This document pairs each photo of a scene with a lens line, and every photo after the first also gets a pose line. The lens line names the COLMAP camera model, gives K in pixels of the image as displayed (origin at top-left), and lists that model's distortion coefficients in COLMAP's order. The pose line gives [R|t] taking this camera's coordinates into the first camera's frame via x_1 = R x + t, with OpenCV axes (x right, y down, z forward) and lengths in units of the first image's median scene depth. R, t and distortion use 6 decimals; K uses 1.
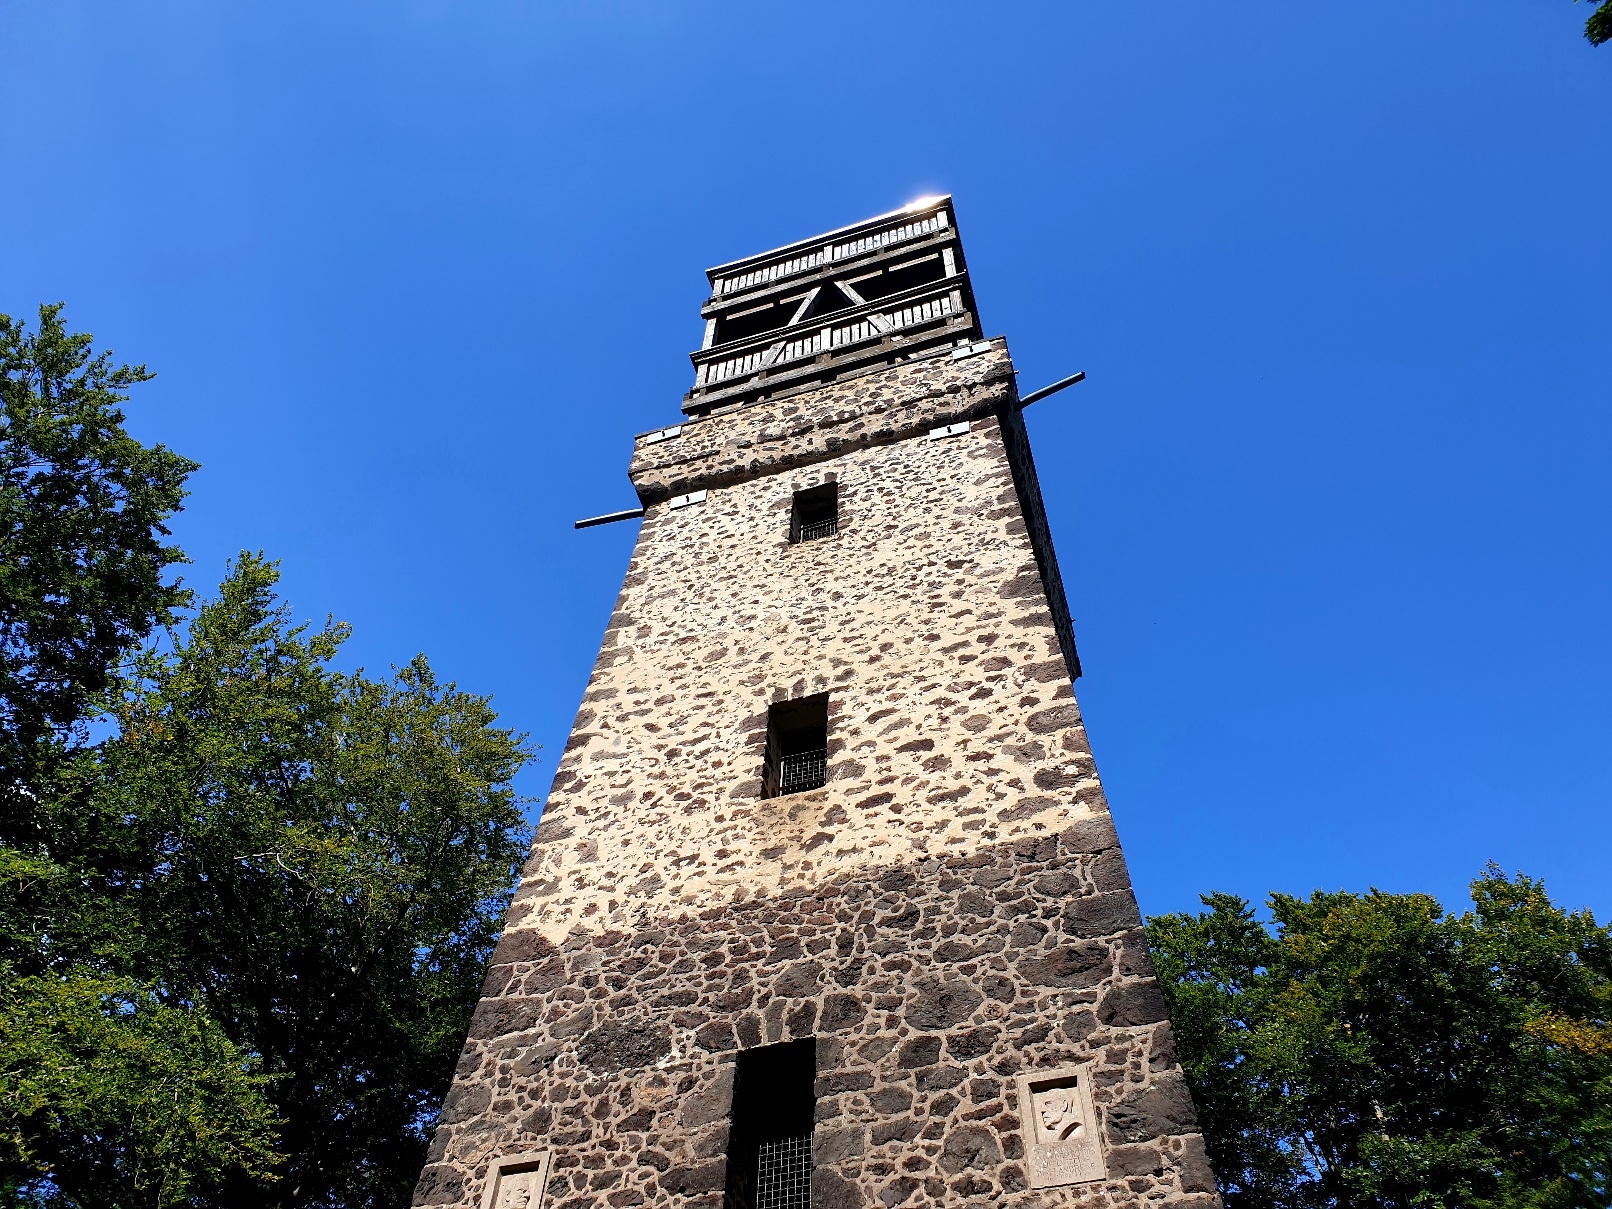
lens RADIAL K [[1263.8, 0, 803.8], [0, 1263.8, 605.6], [0, 0, 1]] dist [-0.001581, 0.004302]
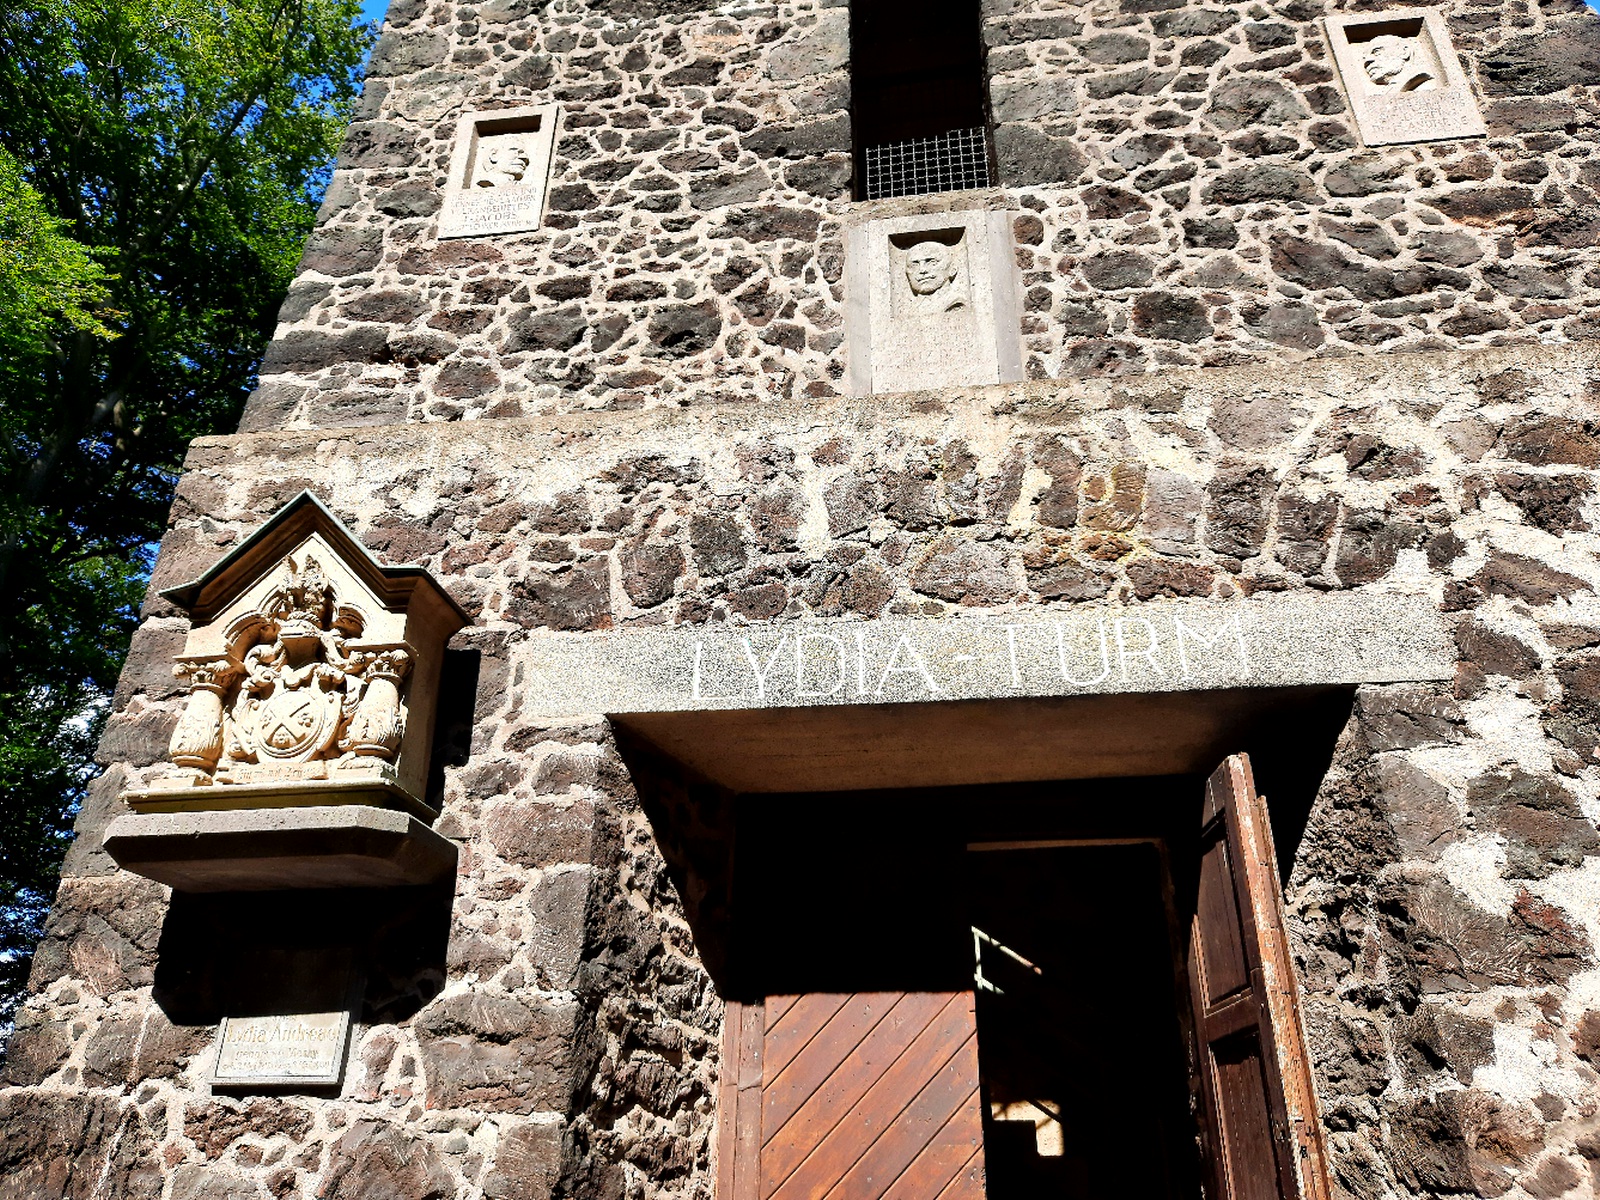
lens RADIAL K [[1165.1, 0, 799.9], [0, 1165.1, 597.6], [0, 0, 1]] dist [0.012398, -0.001356]
pose [[0.983805, 0.066337, 0.166512, -0.167503], [-0.133923, 0.889487, 0.436896, 0.393043], [-0.119128, -0.452120, 0.883966, 0.353686]]
